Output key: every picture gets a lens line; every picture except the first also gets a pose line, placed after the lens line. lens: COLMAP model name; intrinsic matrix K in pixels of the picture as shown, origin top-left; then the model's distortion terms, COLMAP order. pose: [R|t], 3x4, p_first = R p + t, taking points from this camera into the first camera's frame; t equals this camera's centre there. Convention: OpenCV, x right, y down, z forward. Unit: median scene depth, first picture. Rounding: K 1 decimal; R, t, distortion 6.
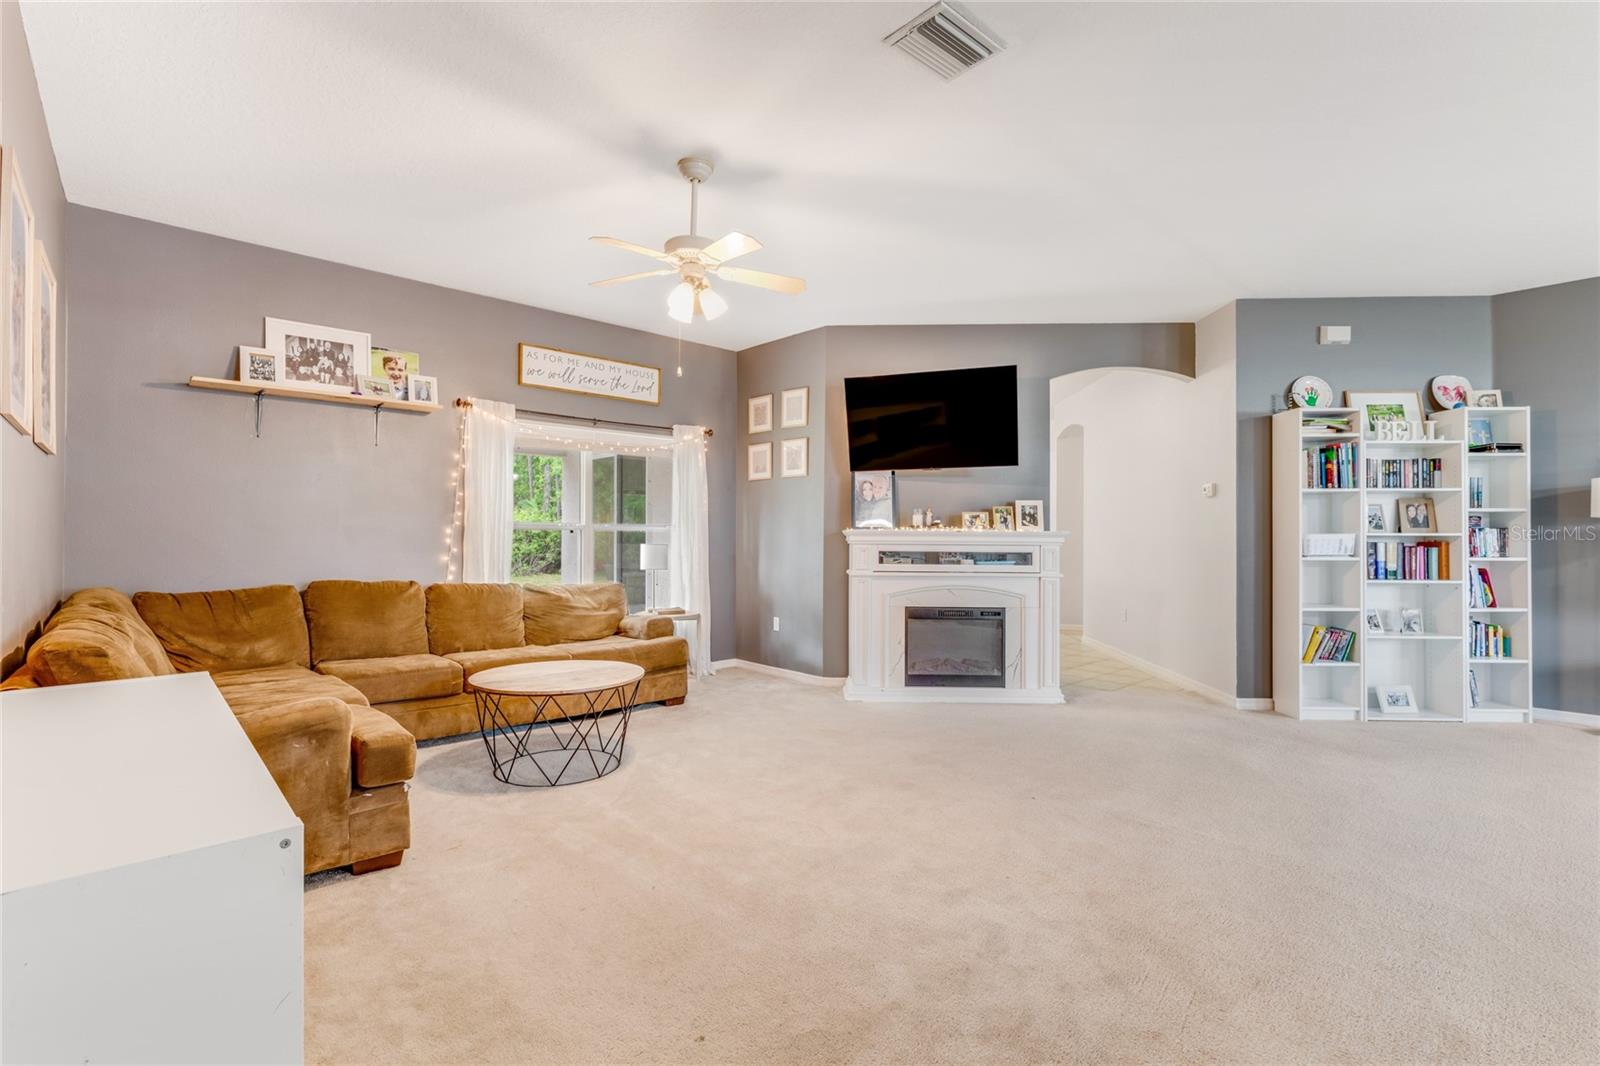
lens RADIAL K [[724.5, 0, 800.5], [0, 724.5, 527.0], [0, 0, 1]] dist [0.001309, -0.000892]
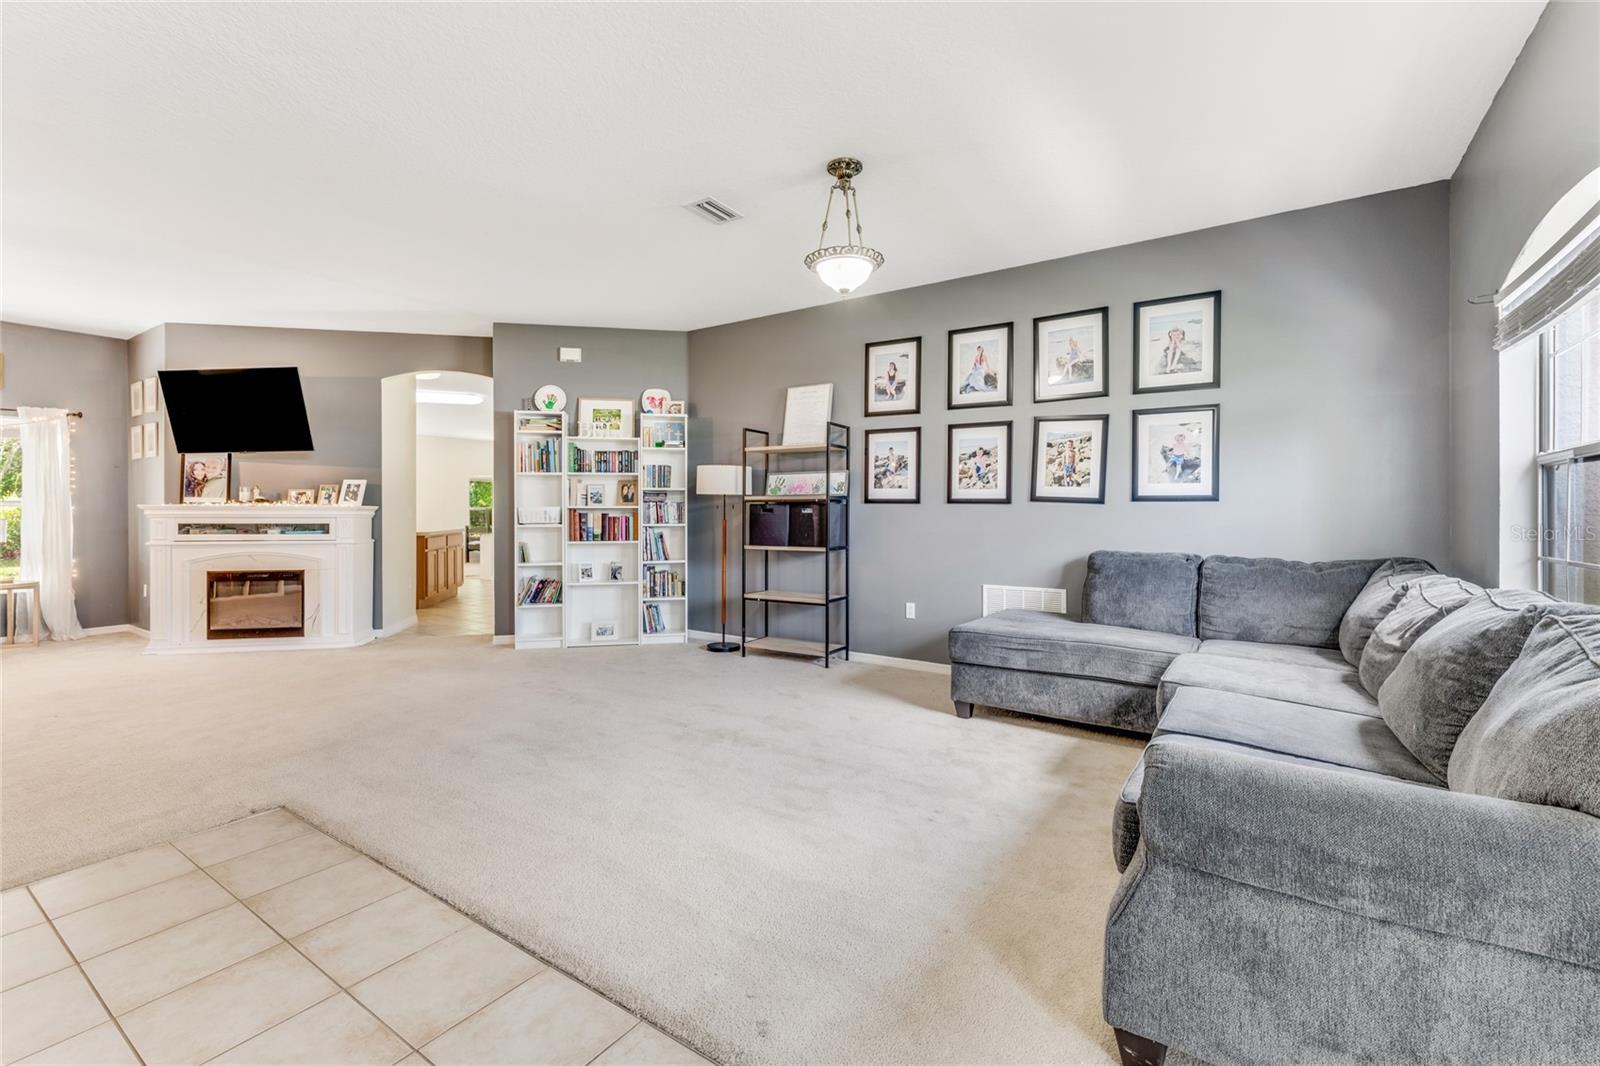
lens RADIAL K [[678.9, 0, 805.4], [0, 678.9, 512.5], [0, 0, 1]] dist [-0.003359, -0.000376]
pose [[0.970767, -0.004927, 0.239971, 0.818094], [0.001495, 0.999894, 0.014483, 0.001999], [-0.240017, -0.013701, 0.970672, -0.279496]]
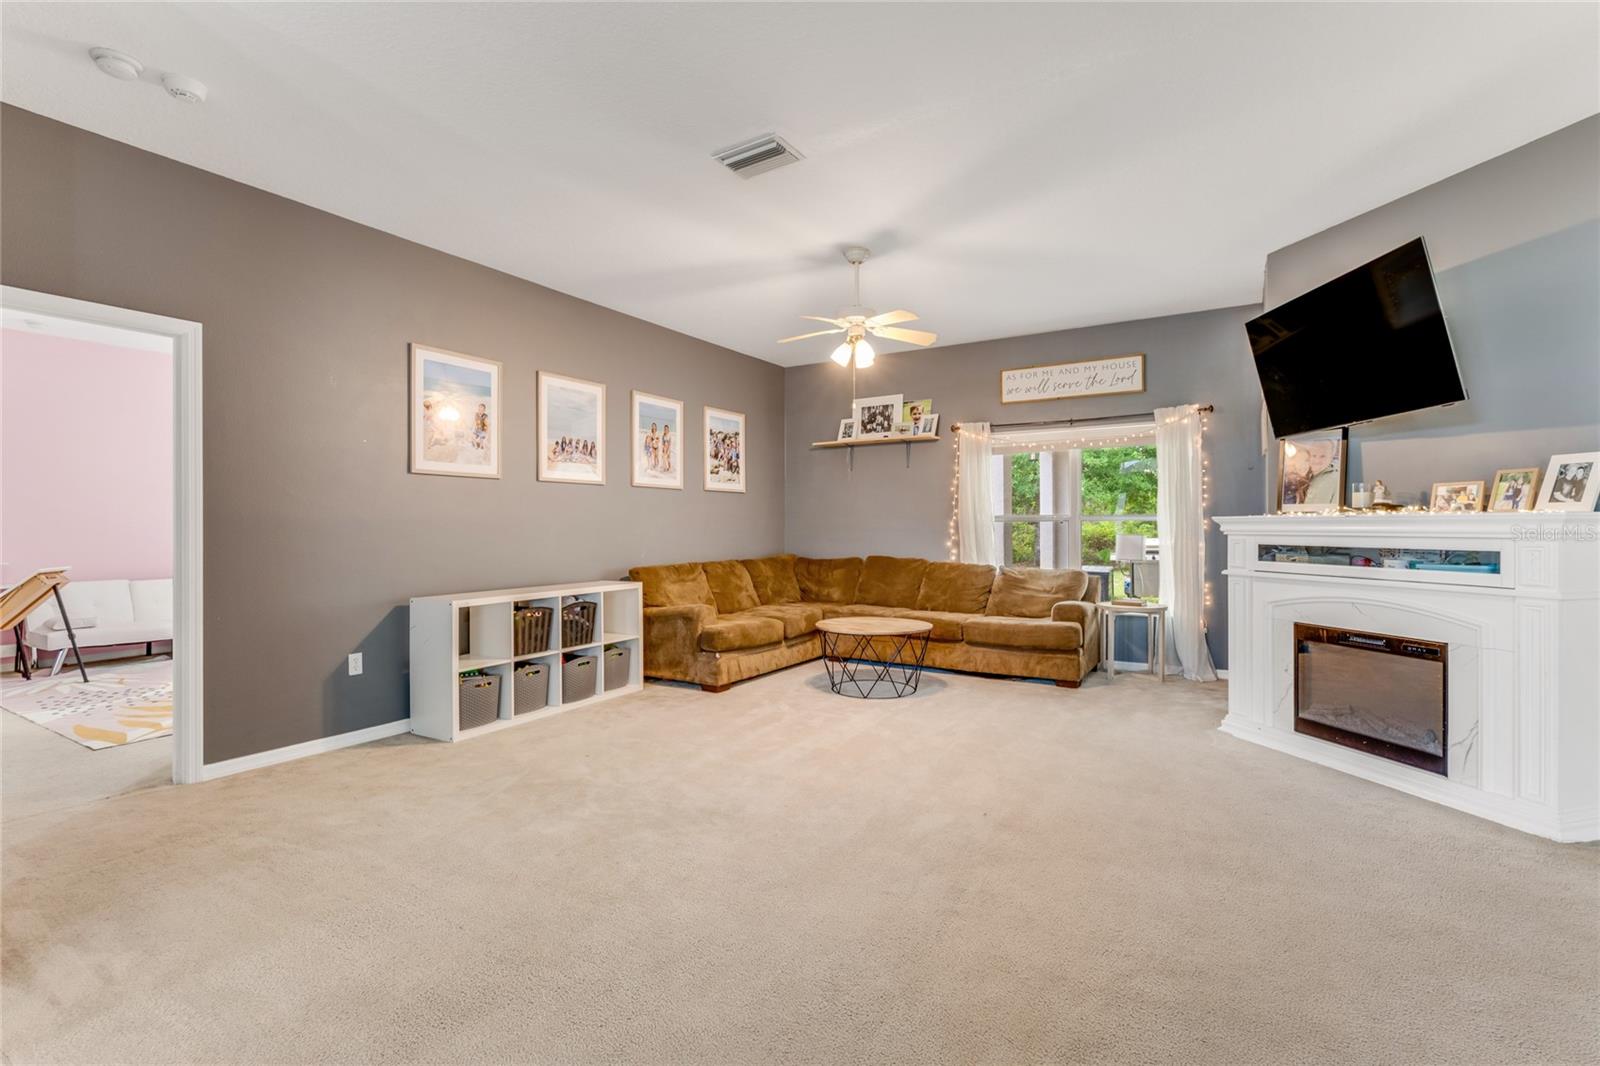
lens RADIAL K [[724.5, 0, 809.8], [0, 724.5, 531.1], [0, 0, 1]] dist [0.001309, -0.000892]
pose [[0.284607, -0.000708, -0.958644, 0.703738], [0.017679, 0.999834, 0.004510, 0.007689], [0.958481, -0.018231, 0.284572, 0.334983]]
